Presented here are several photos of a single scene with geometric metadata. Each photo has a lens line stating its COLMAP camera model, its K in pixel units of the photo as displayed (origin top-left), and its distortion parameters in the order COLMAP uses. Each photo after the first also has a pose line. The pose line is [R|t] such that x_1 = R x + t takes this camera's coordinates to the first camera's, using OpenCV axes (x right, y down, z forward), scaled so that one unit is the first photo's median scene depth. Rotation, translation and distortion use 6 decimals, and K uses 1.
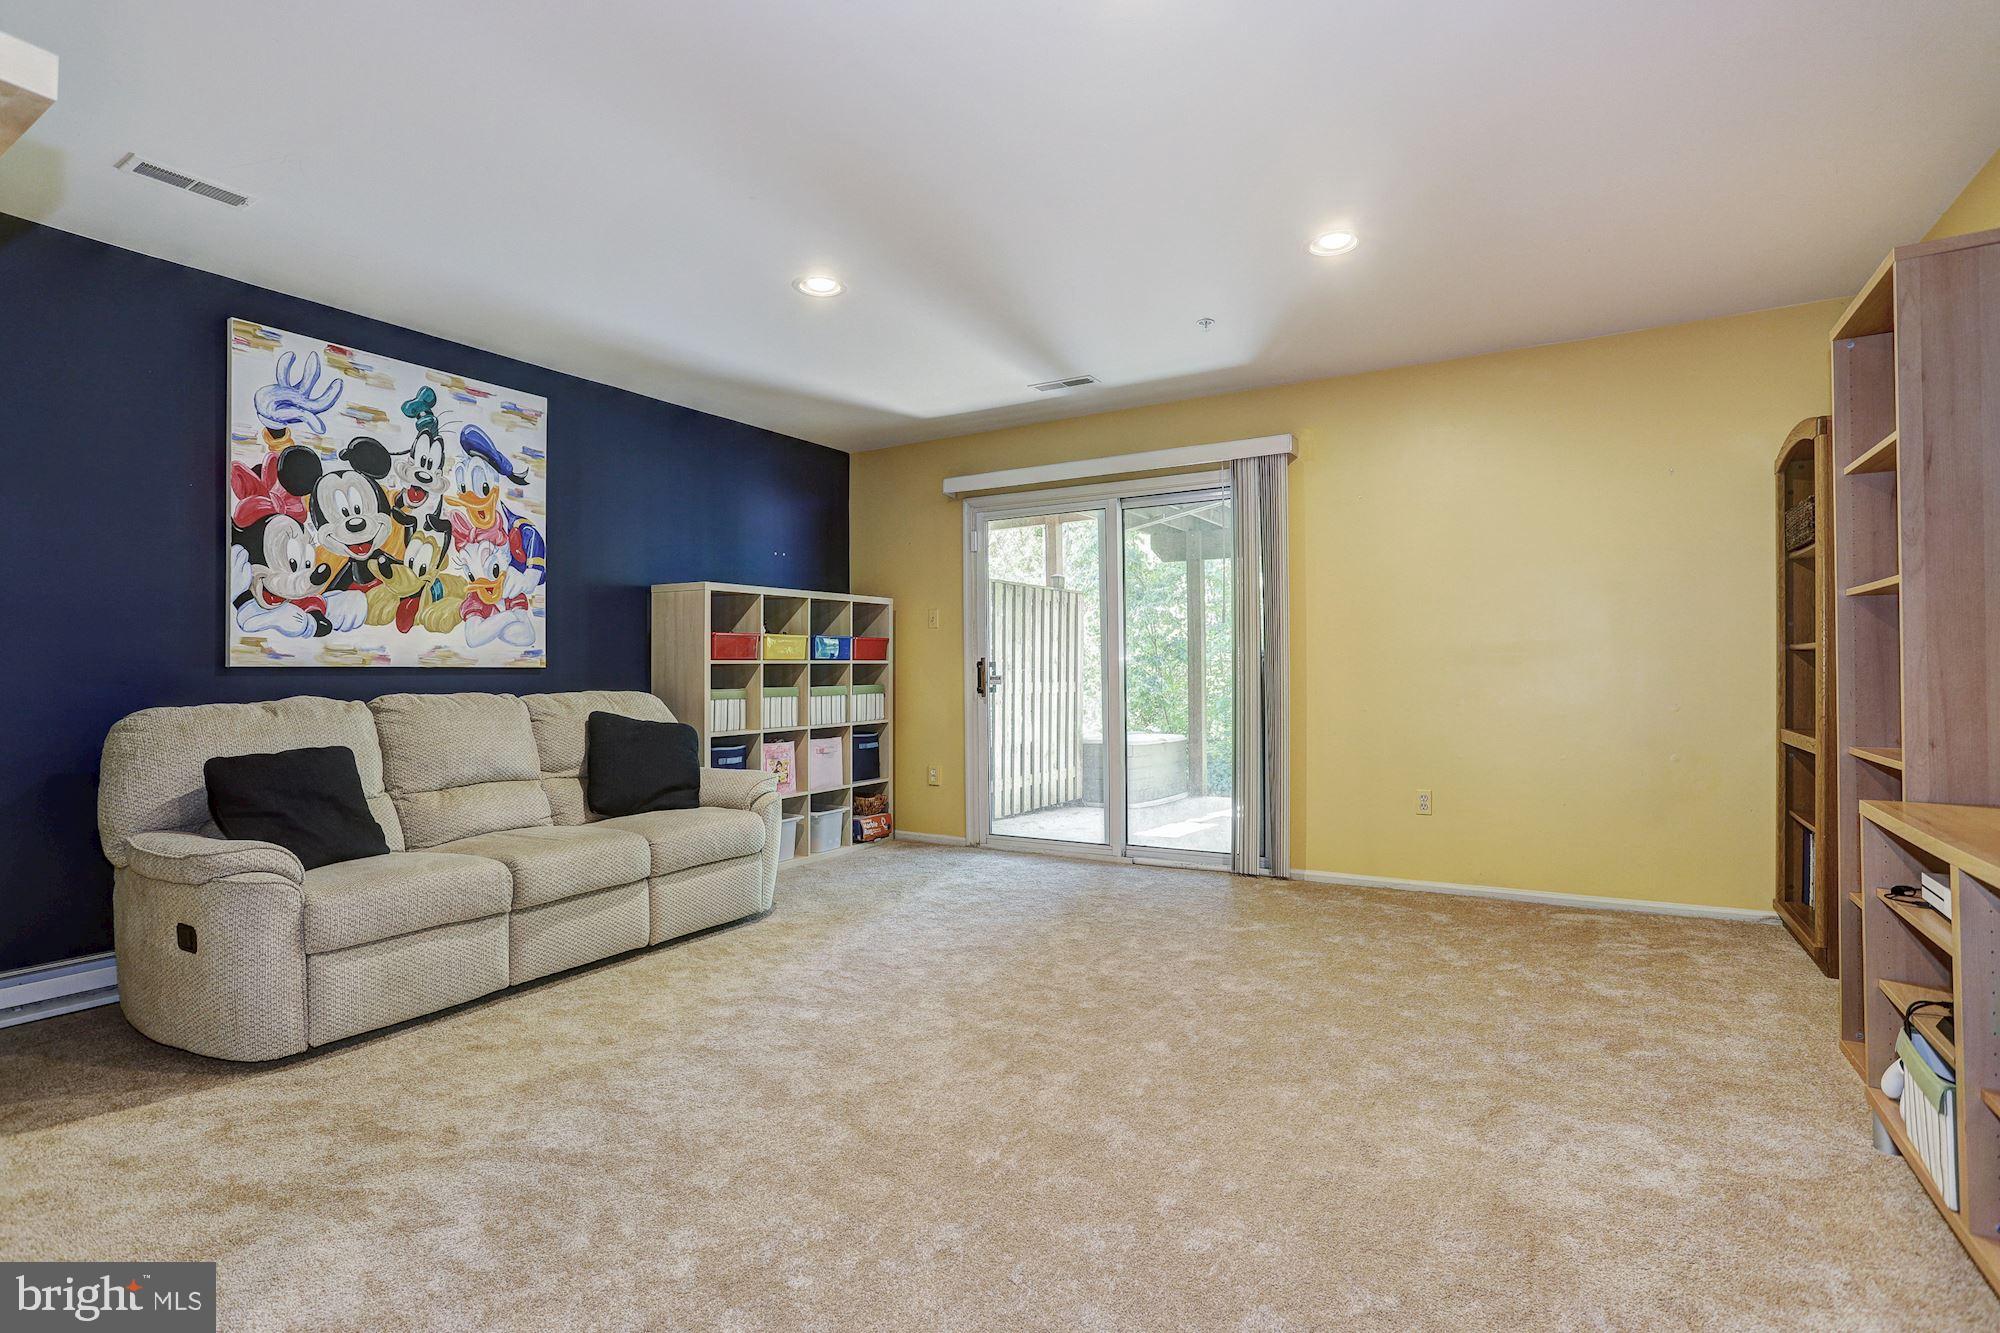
lens RADIAL K [[968.4, 0, 990.1], [0, 968.4, 662.7], [0, 0, 1]] dist [-0.062282, 0.030656]
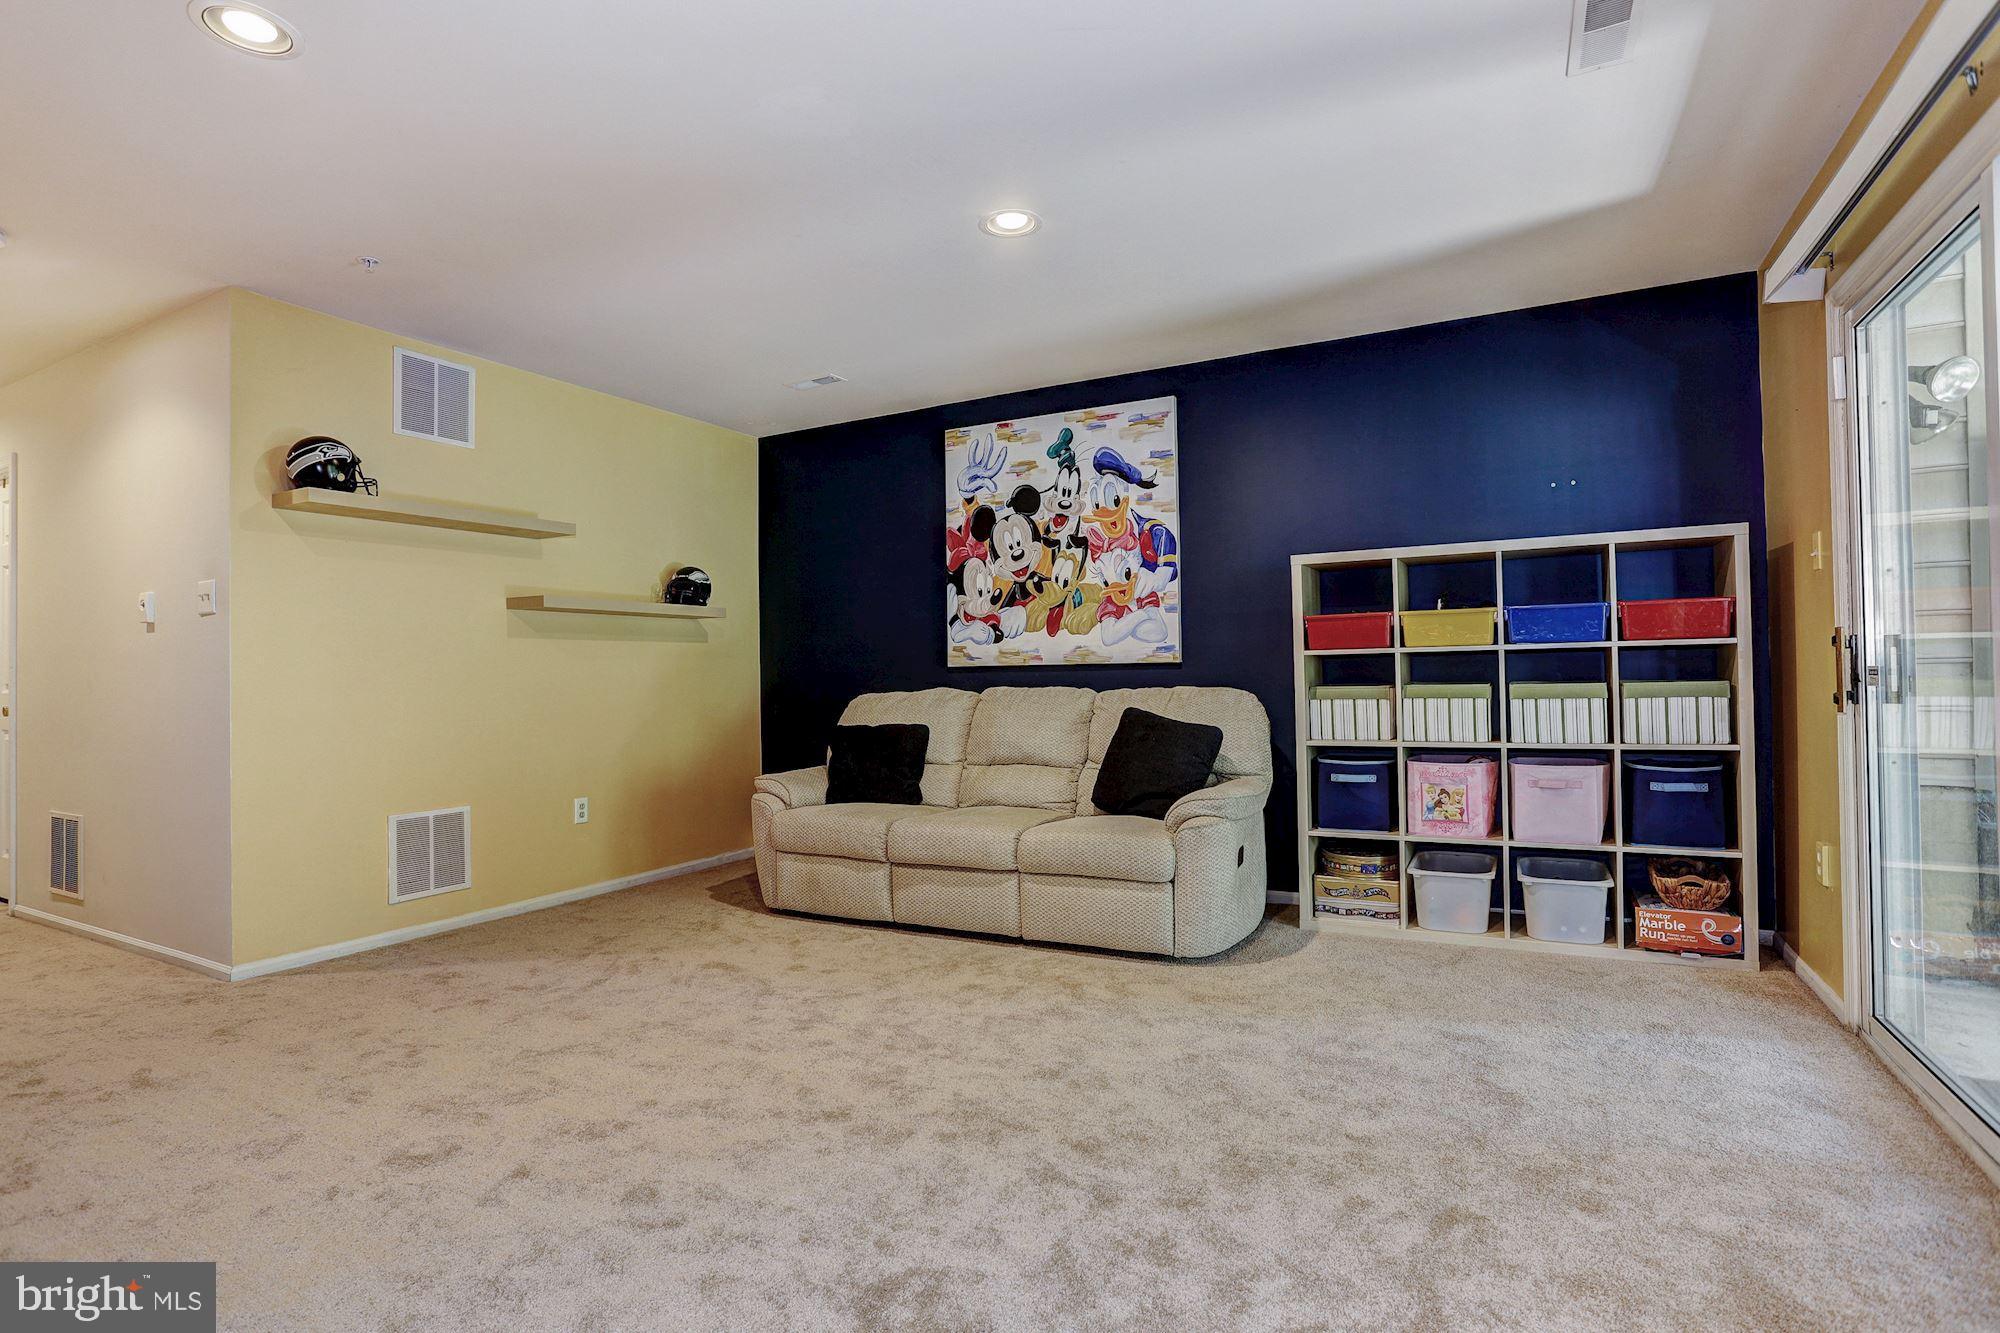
lens RADIAL K [[968.4, 0, 990.1], [0, 968.4, 662.7], [0, 0, 1]] dist [-0.062282, 0.030656]
pose [[0.059460, -0.006260, -0.998211, 0.608367], [0.025409, 0.999666, -0.004755, 0.005988], [0.997907, -0.025081, 0.059600, 0.830830]]
